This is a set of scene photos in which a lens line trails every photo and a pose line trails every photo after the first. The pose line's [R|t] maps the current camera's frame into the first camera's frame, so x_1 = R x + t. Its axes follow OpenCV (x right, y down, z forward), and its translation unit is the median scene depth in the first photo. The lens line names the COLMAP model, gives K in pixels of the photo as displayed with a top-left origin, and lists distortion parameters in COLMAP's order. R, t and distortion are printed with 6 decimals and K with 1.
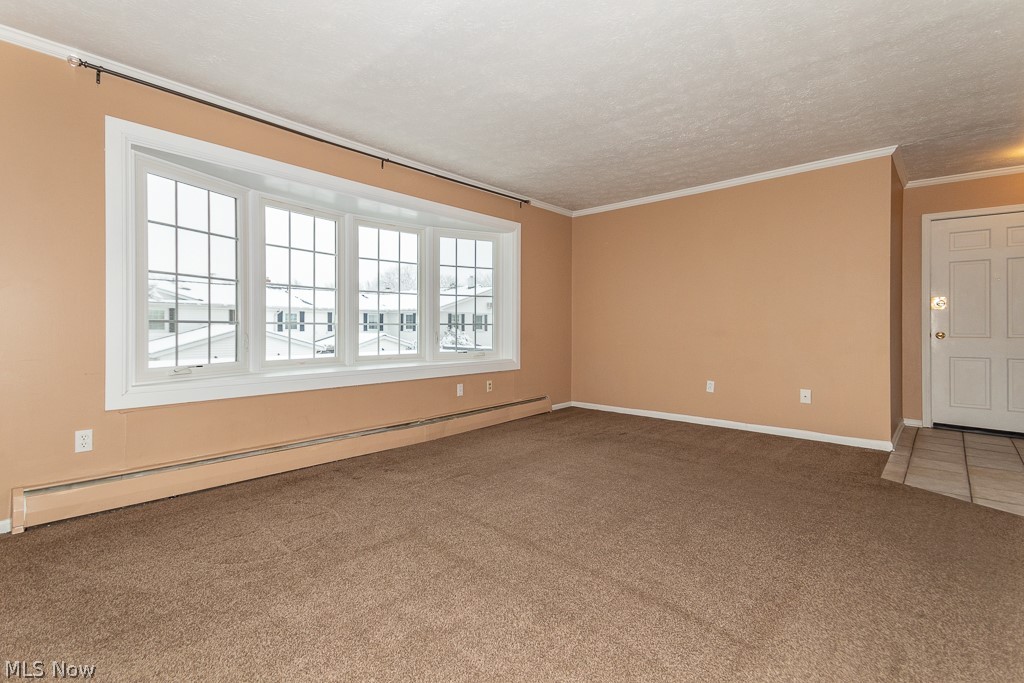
lens RADIAL K [[480.5, 0, 481.8], [0, 480.5, 324.9], [0, 0, 1]] dist [0.052026, -0.006958]
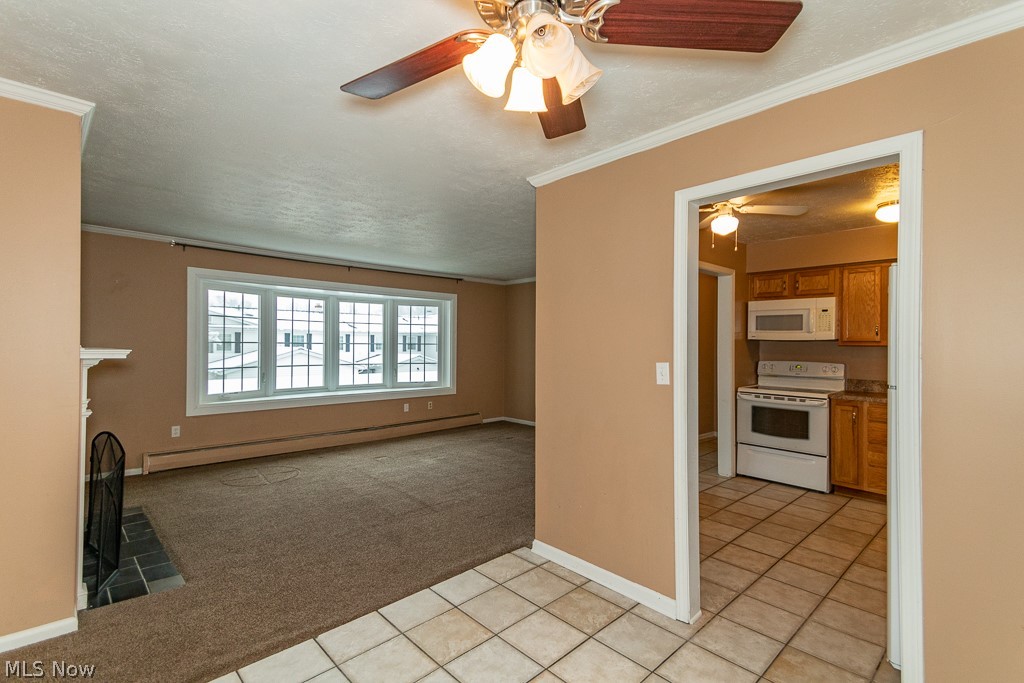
lens RADIAL K [[480.5, 0, 507.3], [0, 480.5, 345.2], [0, 0, 1]] dist [0.052026, -0.006958]
pose [[0.997803, 0.007339, -0.065839, 0.381770], [-0.006747, 0.999935, 0.009216, -0.081255], [0.065902, -0.008751, 0.997788, -0.513803]]
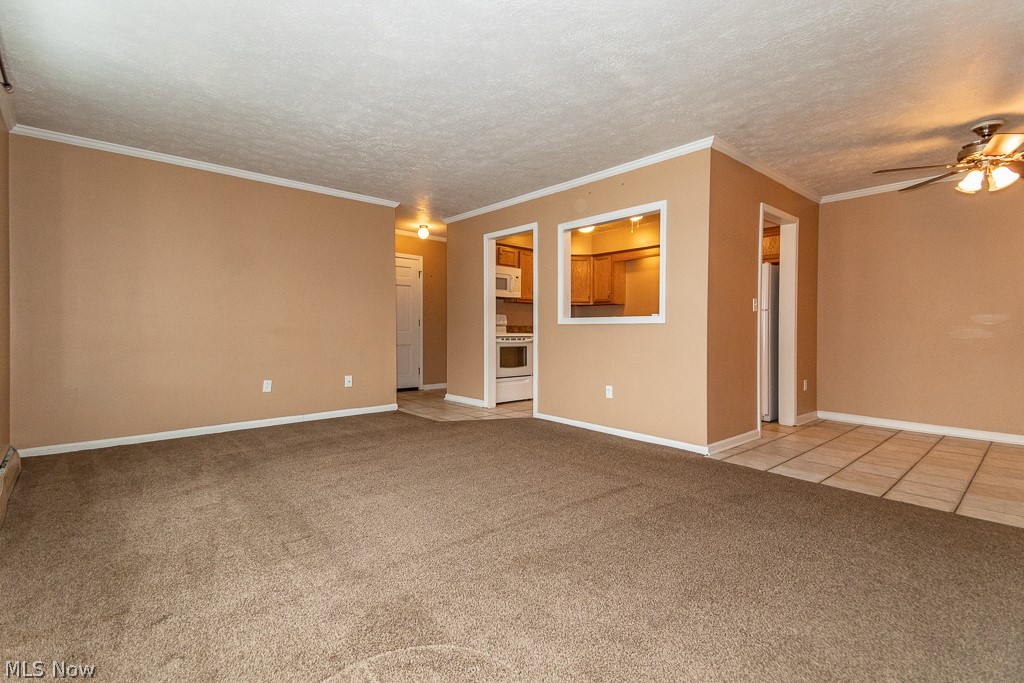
lens RADIAL K [[480.5, 0, 508.0], [0, 480.5, 341.4], [0, 0, 1]] dist [0.052026, -0.006958]
pose [[0.071352, -0.025956, 0.997113, -0.499483], [-0.008213, 0.999612, 0.026608, 0.008574], [-0.997417, -0.010088, 0.071112, 0.488958]]
